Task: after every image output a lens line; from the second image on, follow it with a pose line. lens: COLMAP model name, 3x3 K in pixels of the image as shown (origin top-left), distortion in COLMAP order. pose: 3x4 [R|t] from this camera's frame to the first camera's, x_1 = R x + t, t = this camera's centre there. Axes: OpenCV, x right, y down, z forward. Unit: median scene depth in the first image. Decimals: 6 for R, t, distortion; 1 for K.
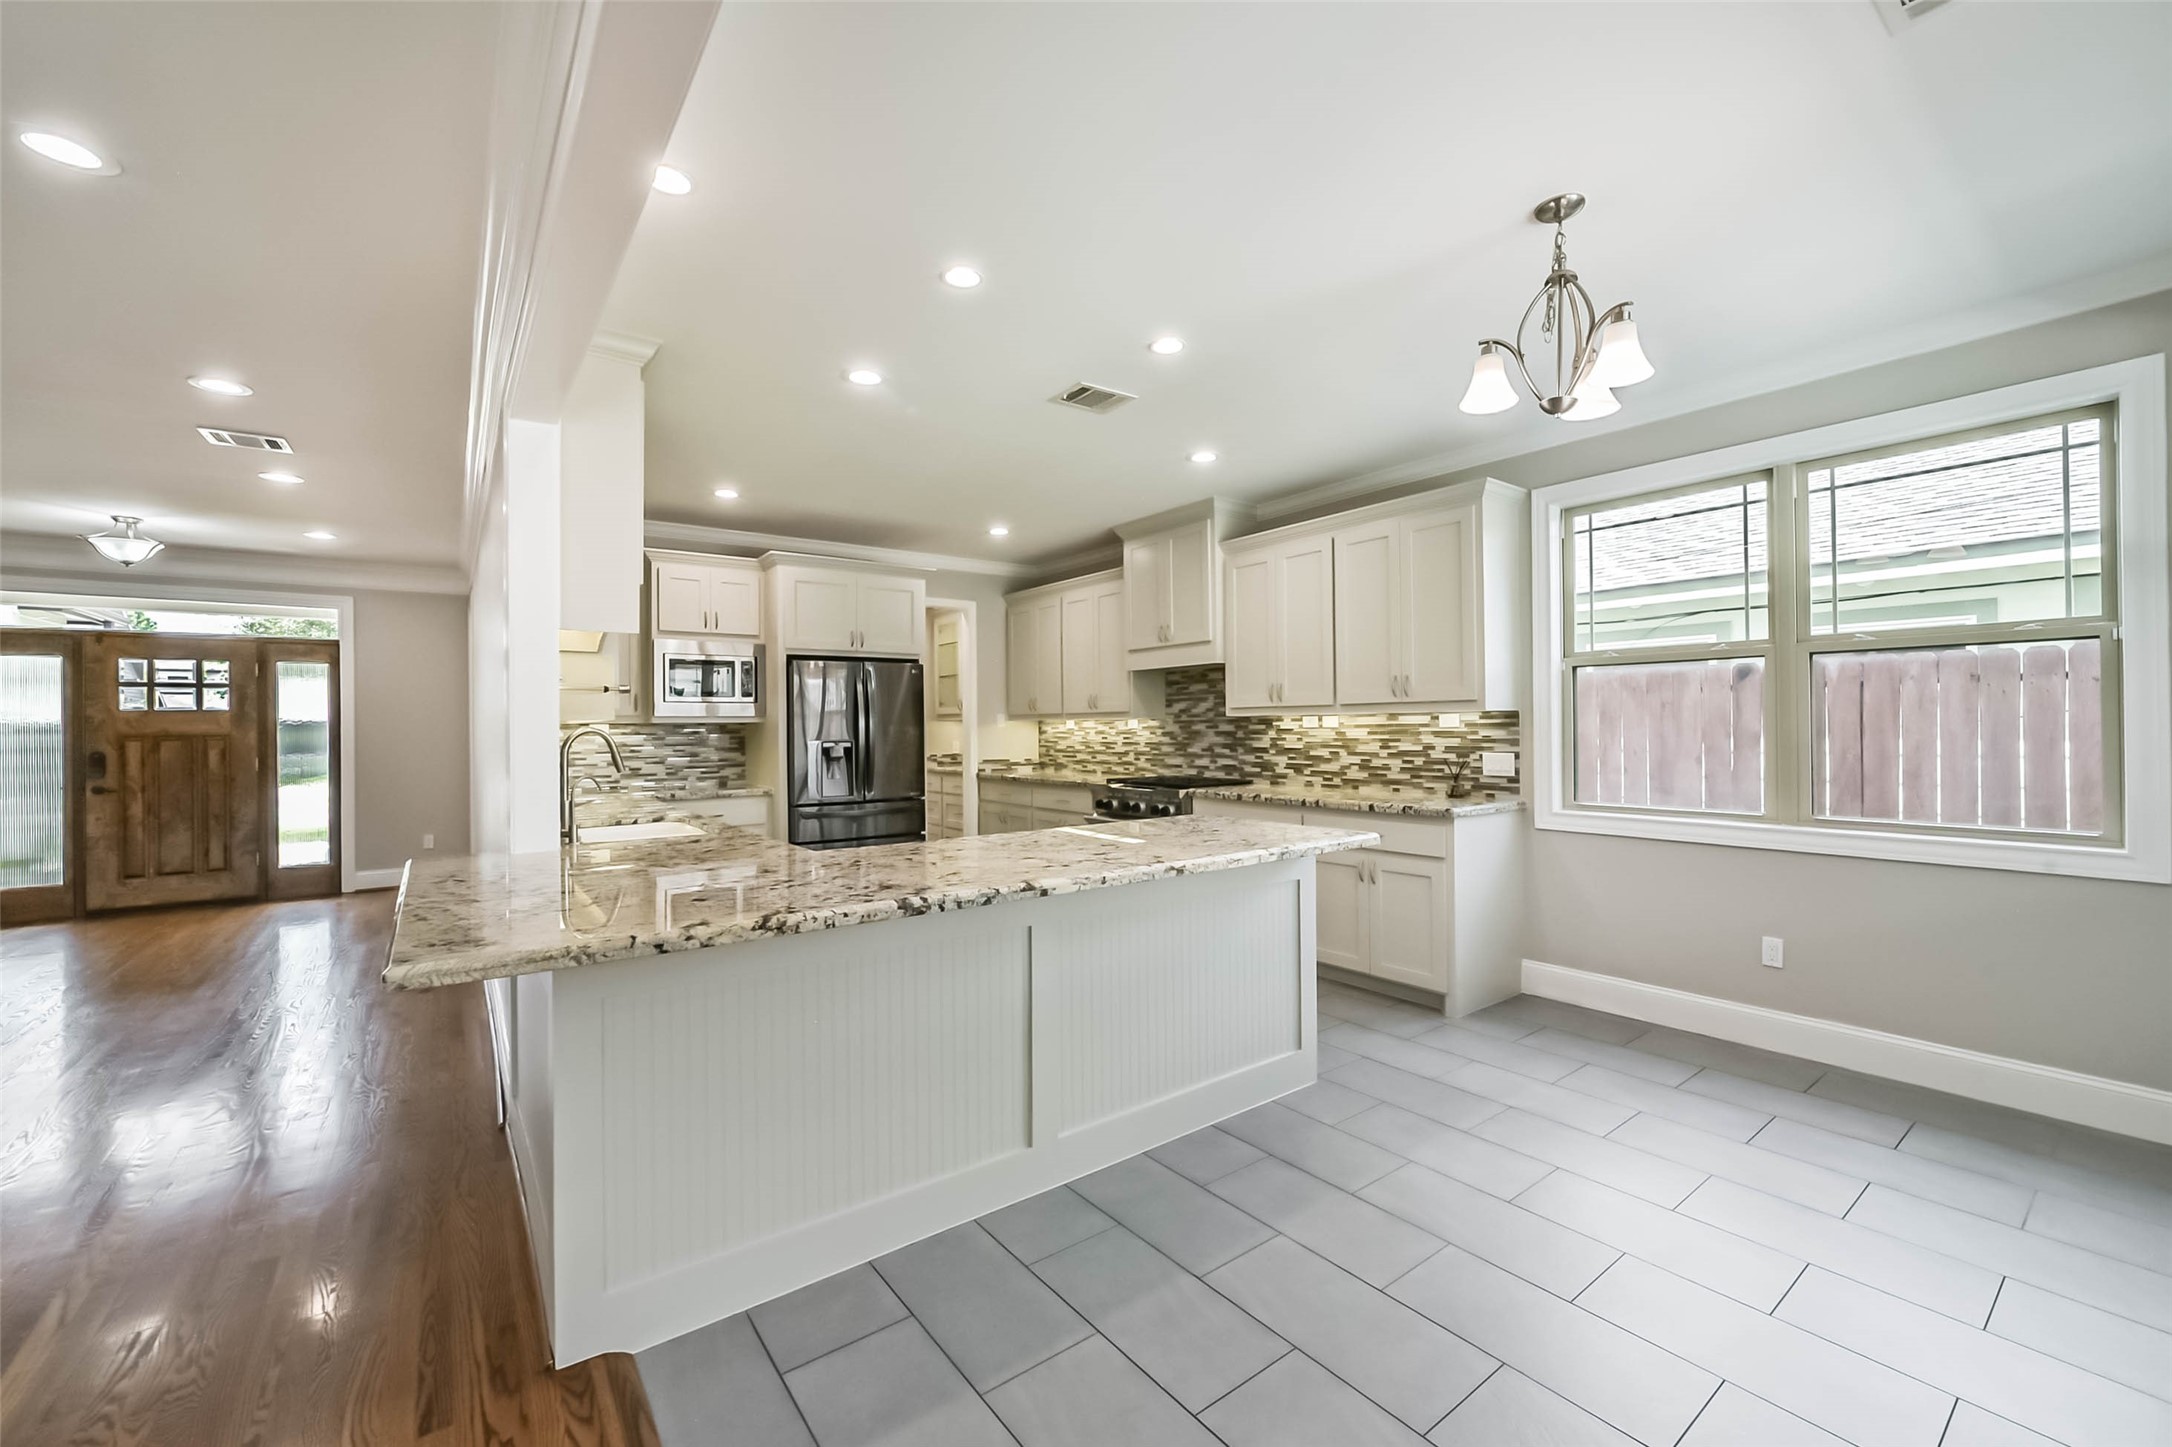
lens RADIAL K [[874.0, 0, 1086.0], [0, 874.0, 723.5], [0, 0, 1]] dist [-0.000147, 0.000008]
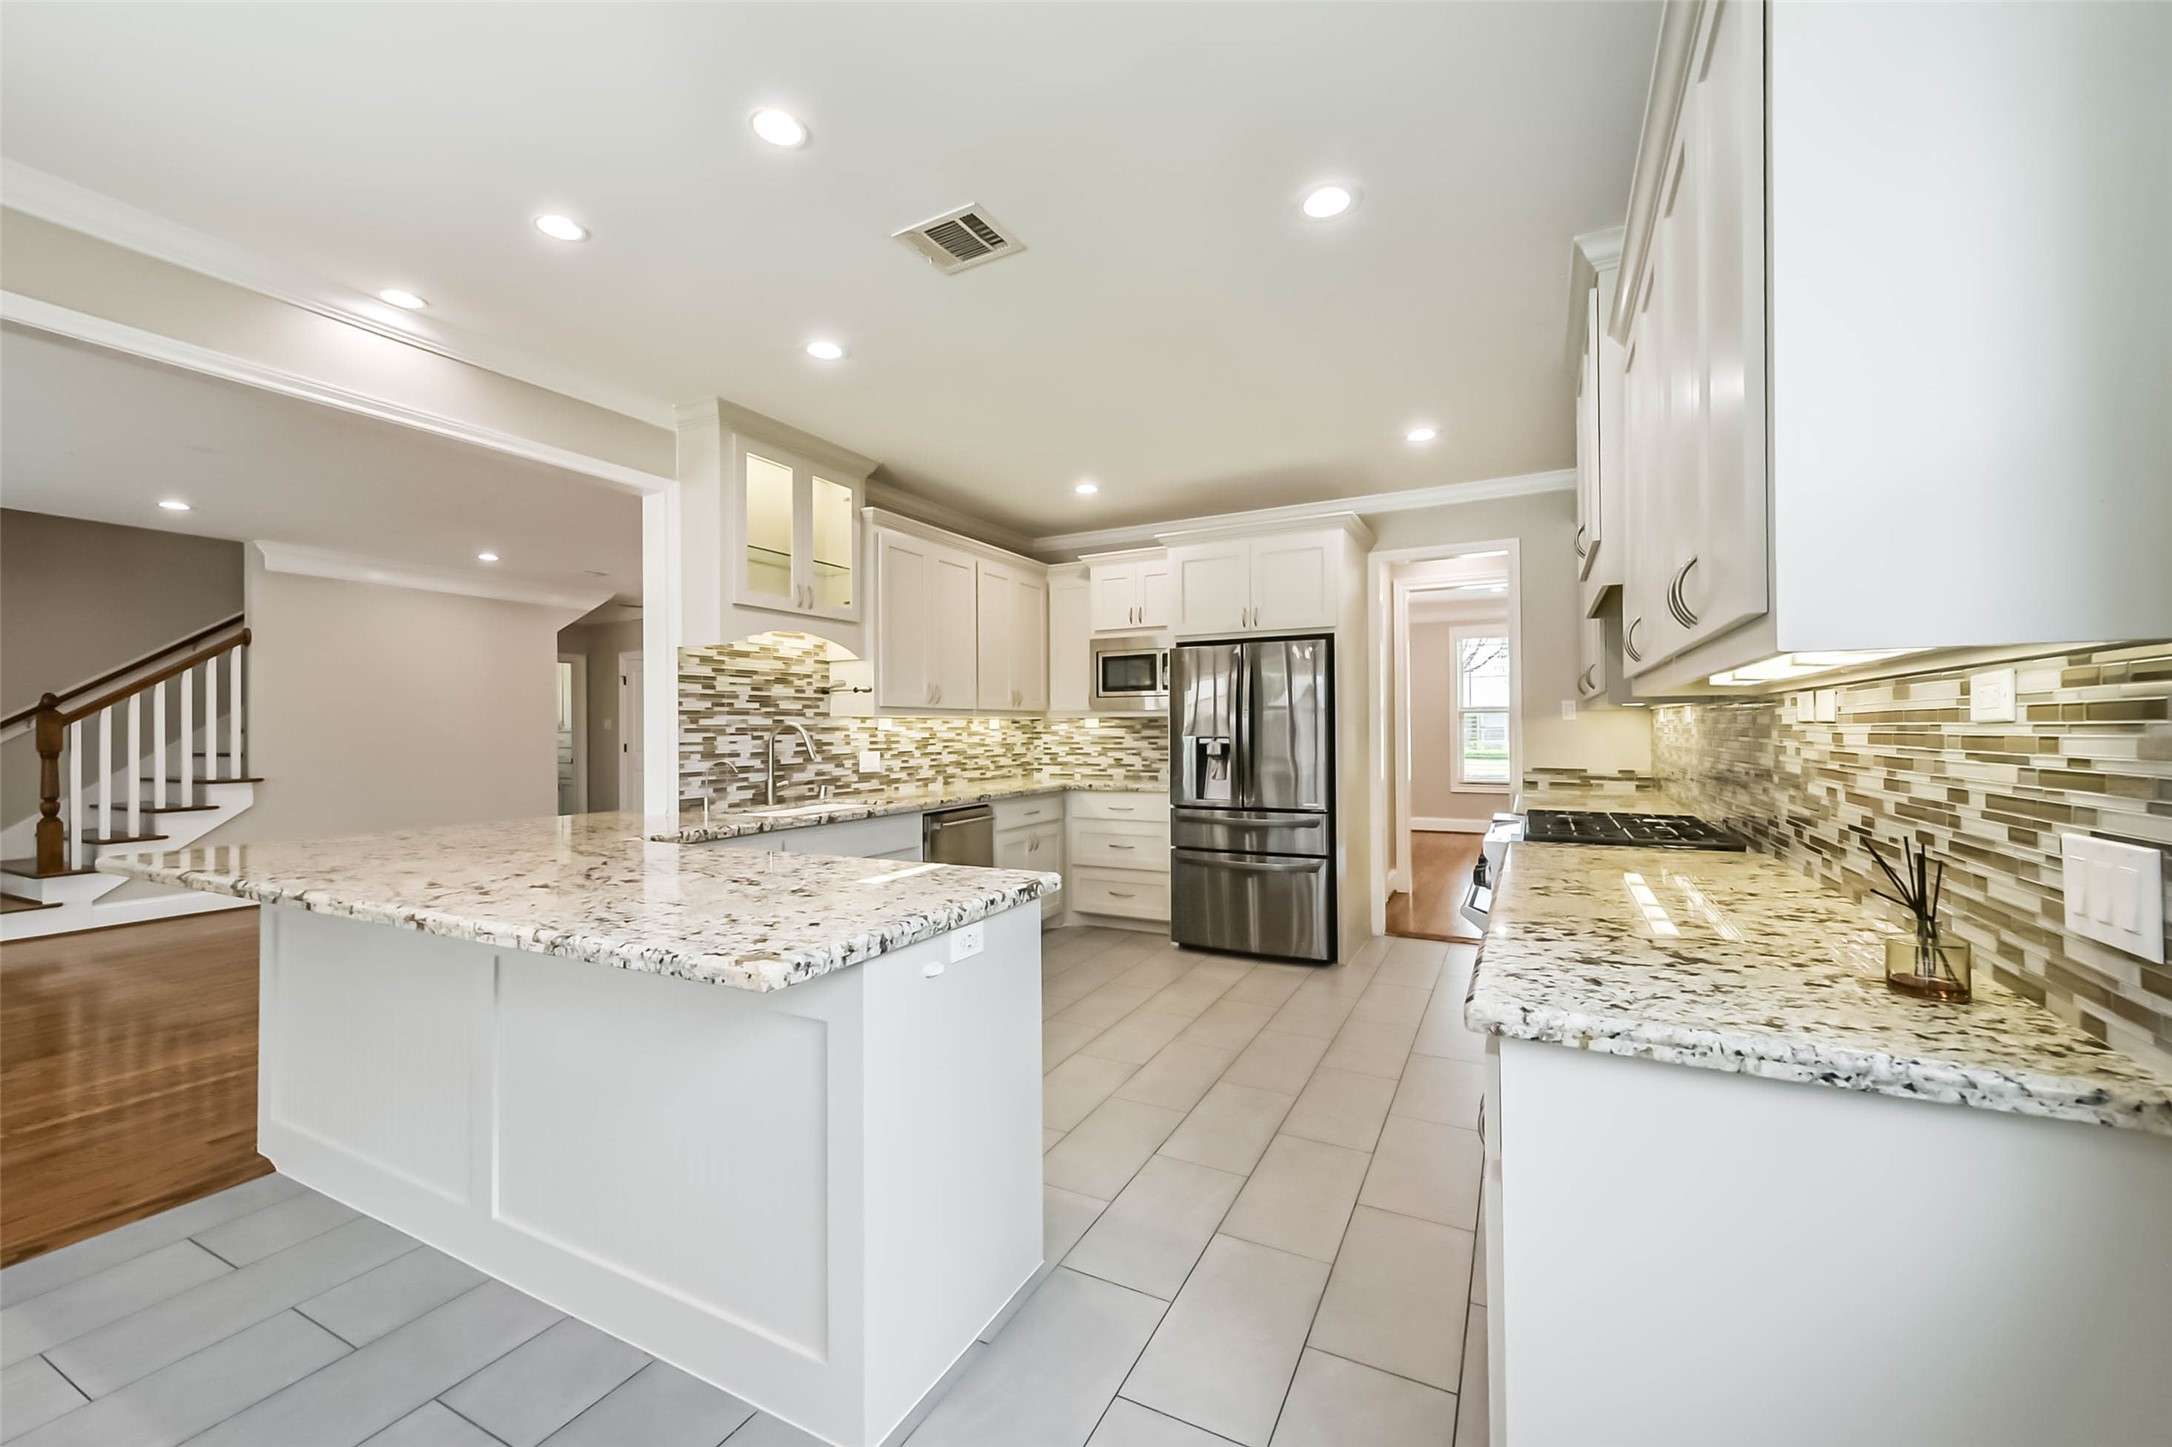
lens RADIAL K [[843.2, 0, 1086.0], [0, 843.2, 723.5], [0, 0, 1]] dist [0.014636, -0.000061]
pose [[0.427068, 0.001600, -0.904218, 0.411642], [0.006700, 0.999965, 0.004933, 0.001541], [0.904195, -0.008165, 0.427042, 0.505775]]
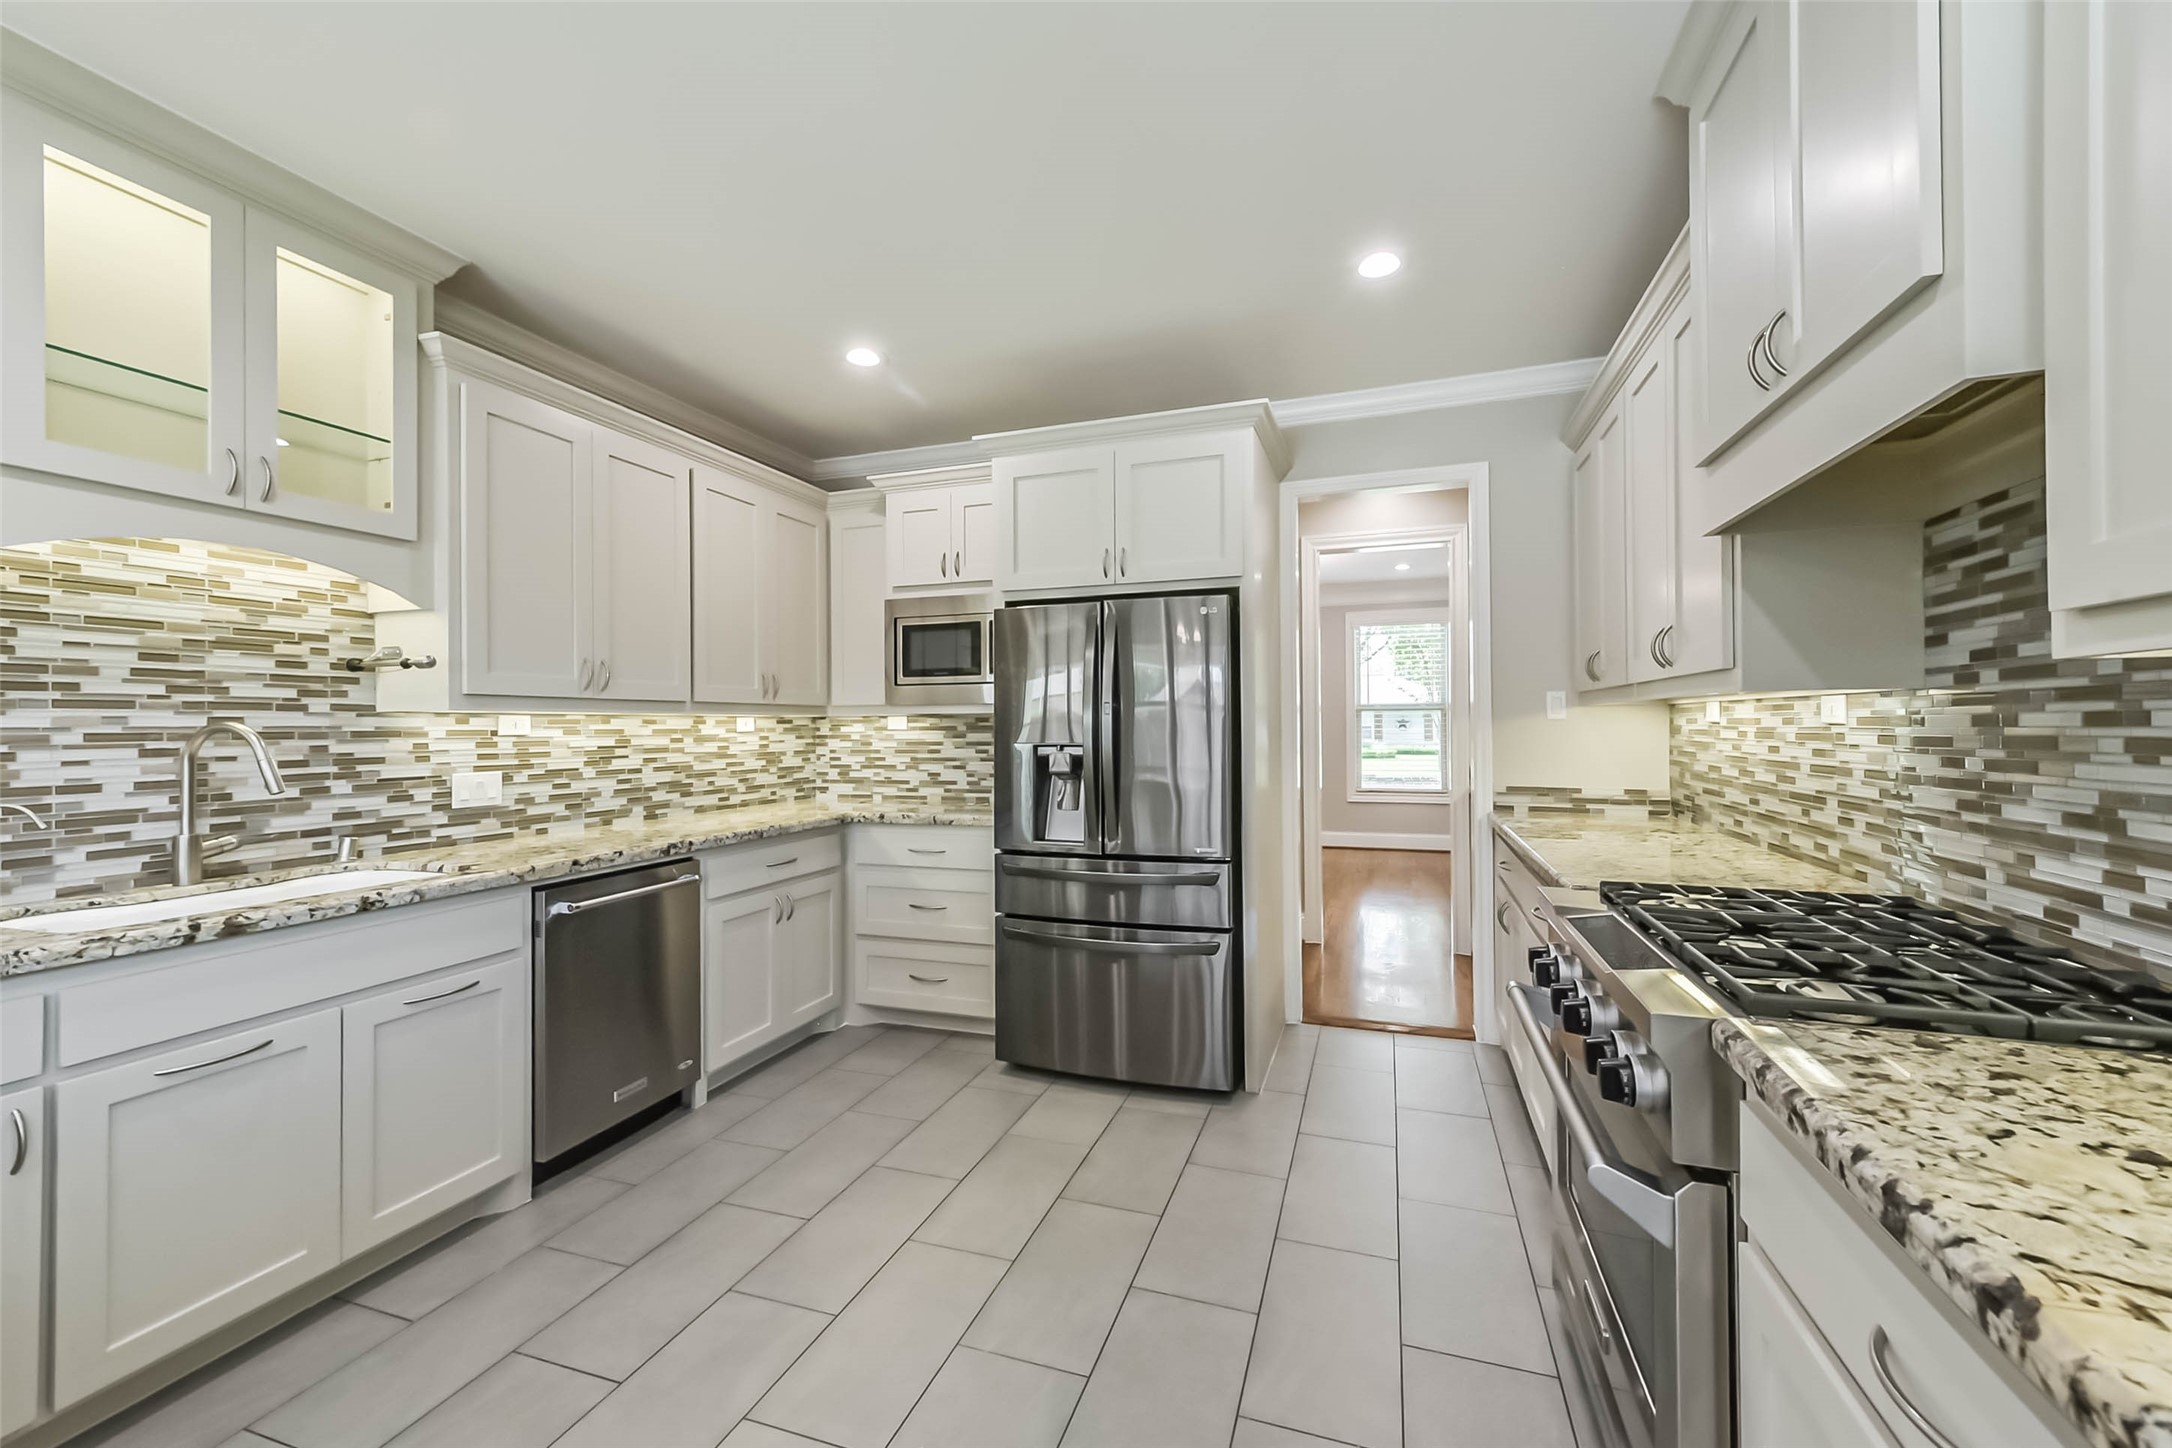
lens RADIAL K [[855.3, 0, 1077.4], [0, 855.3, 721.7], [0, 0, 1]] dist [-0.027199, 0.006391]
pose [[0.545522, 0.000993, -0.838096, 0.180057], [0.005866, 0.999970, 0.005003, 0.002309], [0.838076, -0.007645, 0.545500, 0.684359]]
